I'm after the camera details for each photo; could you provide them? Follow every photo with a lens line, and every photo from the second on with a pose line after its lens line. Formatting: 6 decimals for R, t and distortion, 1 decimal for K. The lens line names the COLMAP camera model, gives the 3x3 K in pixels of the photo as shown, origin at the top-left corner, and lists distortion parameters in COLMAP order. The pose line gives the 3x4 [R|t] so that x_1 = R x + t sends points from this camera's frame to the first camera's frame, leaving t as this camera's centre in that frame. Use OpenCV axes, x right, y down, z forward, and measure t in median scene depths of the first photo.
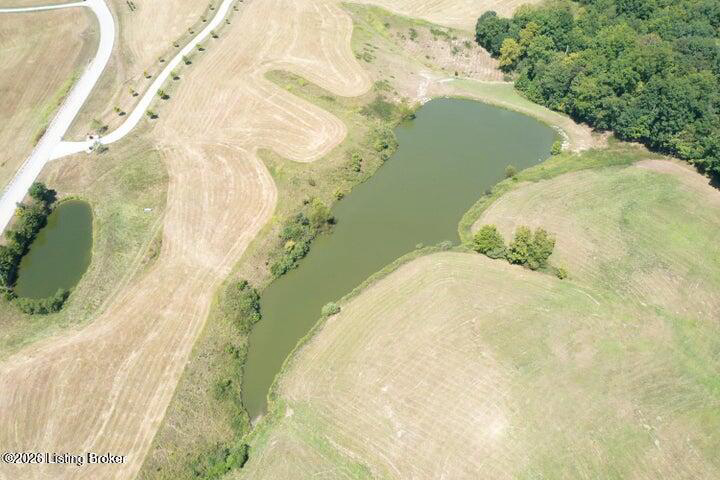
lens RADIAL K [[570.5, 0, 360.0], [0, 570.5, 240.0], [0, 0, 1]] dist [0.004292, -0.000139]
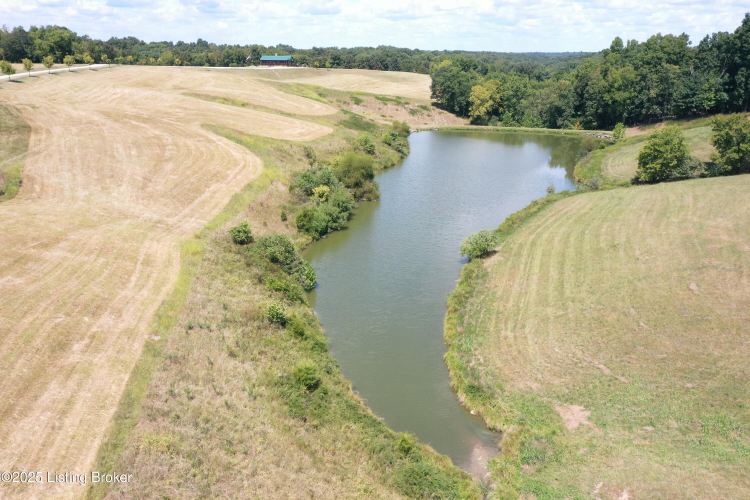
lens RADIAL K [[594.3, 0, 375.0], [0, 594.3, 250.0], [0, 0, 1]] dist [0.004292, -0.000139]
pose [[0.952788, -0.089298, 0.290208, -0.211521], [0.203845, 0.896484, -0.393400, 0.236075], [-0.225037, 0.433984, 0.872362, 0.537349]]
